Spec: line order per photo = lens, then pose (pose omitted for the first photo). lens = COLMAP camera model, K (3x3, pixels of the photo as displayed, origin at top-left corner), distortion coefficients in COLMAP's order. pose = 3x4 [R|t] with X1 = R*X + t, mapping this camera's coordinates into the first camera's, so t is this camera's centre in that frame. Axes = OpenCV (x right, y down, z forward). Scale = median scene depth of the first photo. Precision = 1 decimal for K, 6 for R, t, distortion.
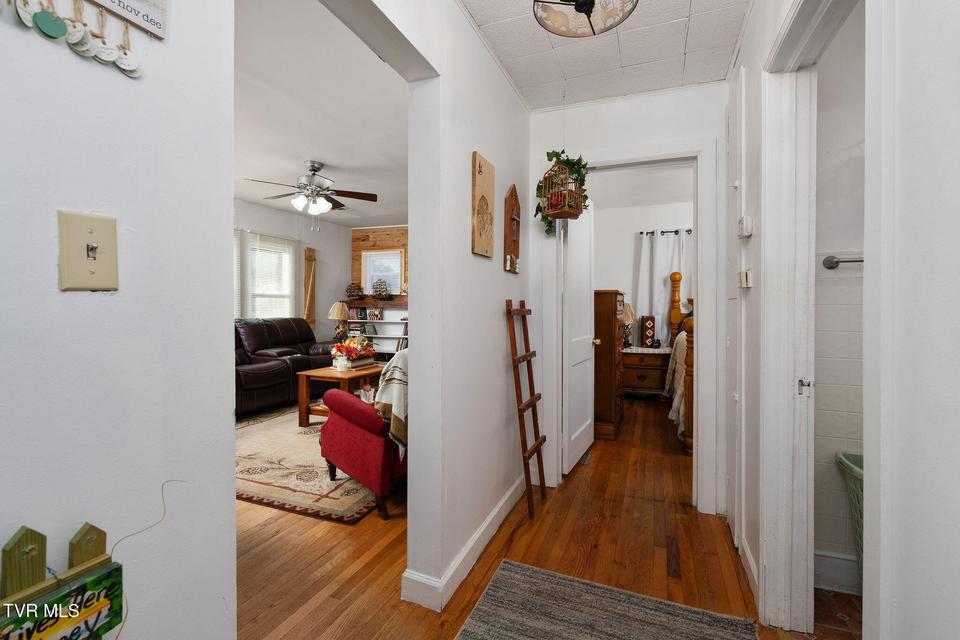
lens RADIAL K [[427.1, 0, 481.5], [0, 427.1, 307.4], [0, 0, 1]] dist [-0.000048, -0.000050]
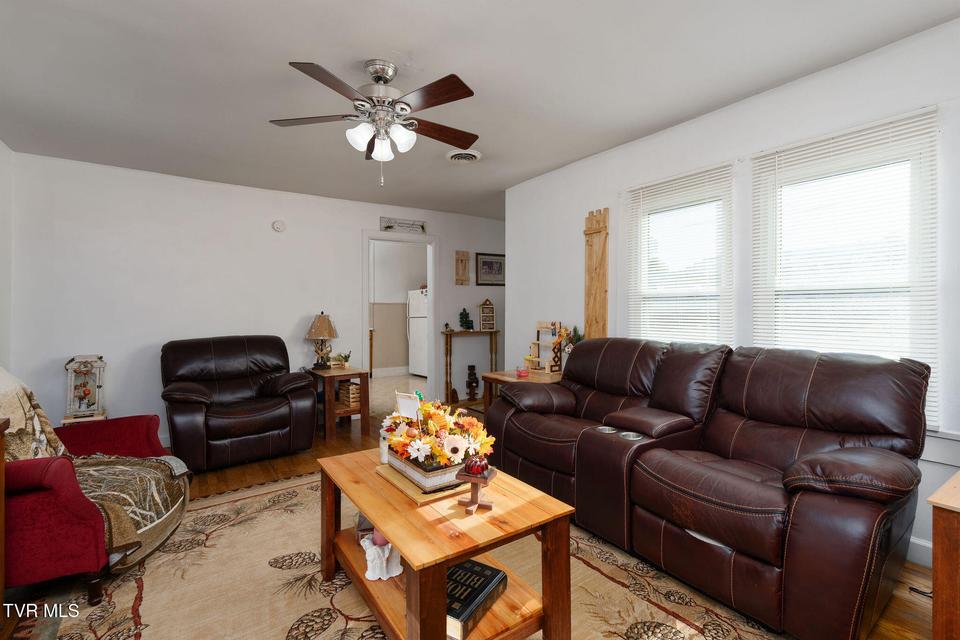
lens RADIAL K [[430.7, 0, 477.3], [0, 430.7, 311.5], [0, 0, 1]] dist [-0.000876, -0.000202]
pose [[-0.551198, -0.003613, -0.834367, 0.006222], [-0.003363, 0.999992, -0.002109, -0.007752], [0.834368, 0.001643, -0.551206, 0.904272]]
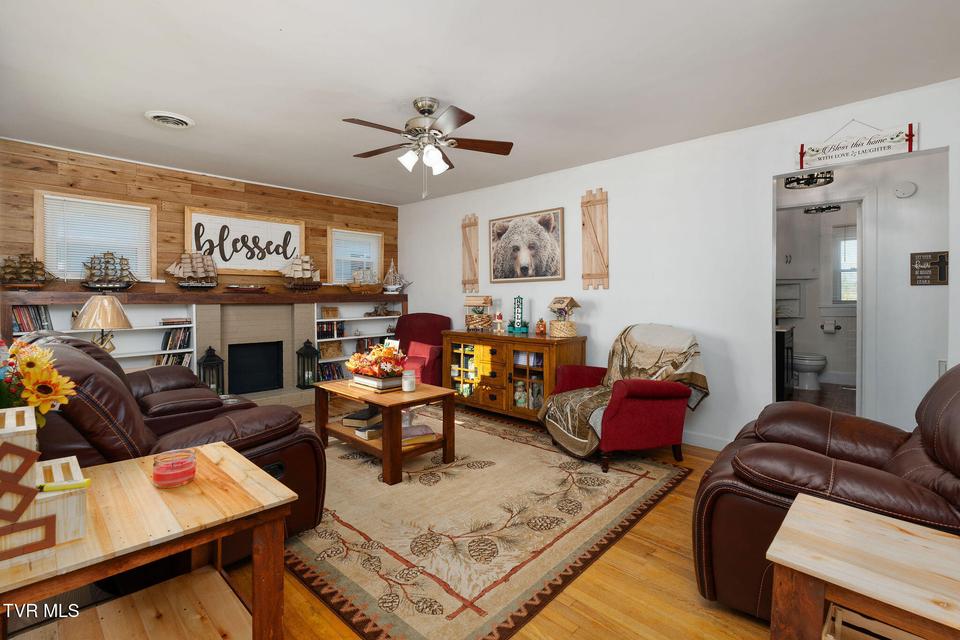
lens RADIAL K [[441.5, 0, 468.1], [0, 441.5, 300.4], [0, 0, 1]] dist [-0.001263, -0.000101]
pose [[0.382870, -0.013794, 0.923699, -0.668125], [0.007952, 0.999901, 0.011636, -0.008949], [-0.923768, 0.002891, 0.382941, 0.417311]]
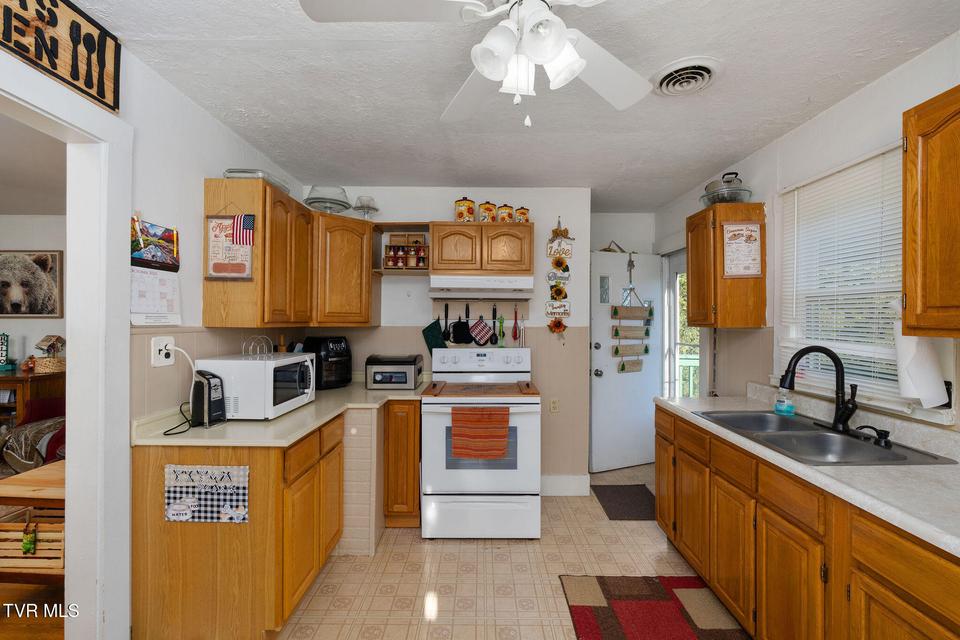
lens RADIAL K [[421.0, 0, 480.8], [0, 421.0, 325.3], [0, 0, 1]] dist [-0.000640, 0.000132]
pose [[-0.371474, -0.020184, 0.928224, -0.895434], [-0.012447, 0.999782, 0.016759, -0.042209], [-0.928360, -0.005328, -0.371644, 0.144131]]
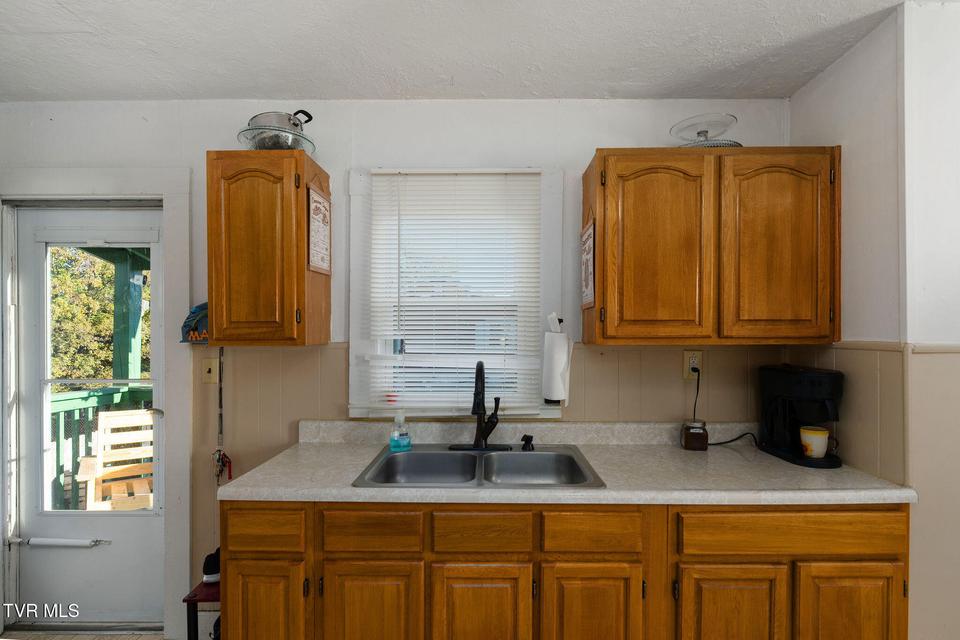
lens RADIAL K [[454.3, 0, 484.5], [0, 454.3, 336.6], [0, 0, 1]] dist [-0.002111, -0.000341]
pose [[-0.932077, 0.000425, -0.362261, -0.593634], [0.002218, 0.999987, -0.004534, -0.039755], [0.362254, -0.005029, -0.932066, 0.080429]]
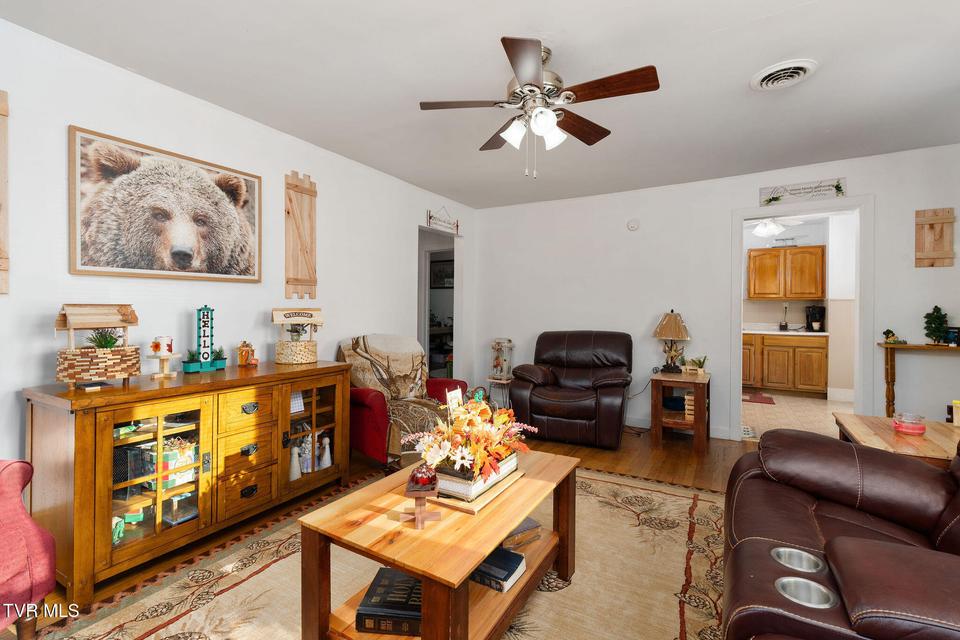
lens RADIAL K [[427.1, 0, 481.5], [0, 427.1, 307.4], [0, 0, 1]] dist [-0.000048, -0.000050]
pose [[-0.989749, -0.011458, 0.142361, -0.259452], [-0.011497, 0.999934, 0.000550, -0.008540], [-0.142358, -0.001092, -0.989815, 0.984518]]
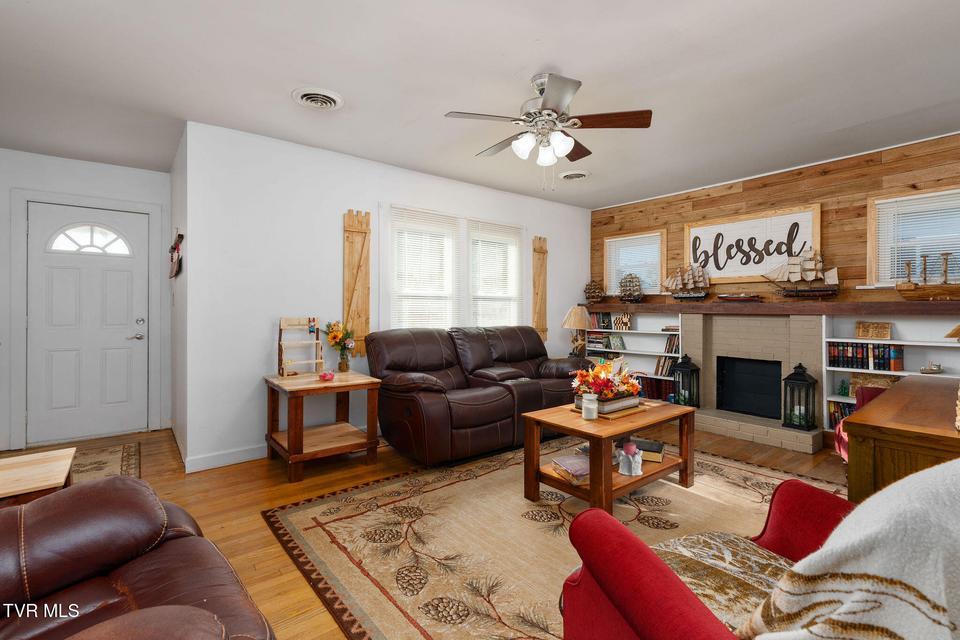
lens RADIAL K [[441.6, 0, 484.5], [0, 441.6, 311.5], [0, 0, 1]] dist [-0.002170, -0.000205]
pose [[0.873858, -0.003339, -0.486170, -0.102700], [0.002461, 0.999994, -0.002445, -0.000809], [0.486175, 0.000940, 0.873861, 0.256251]]
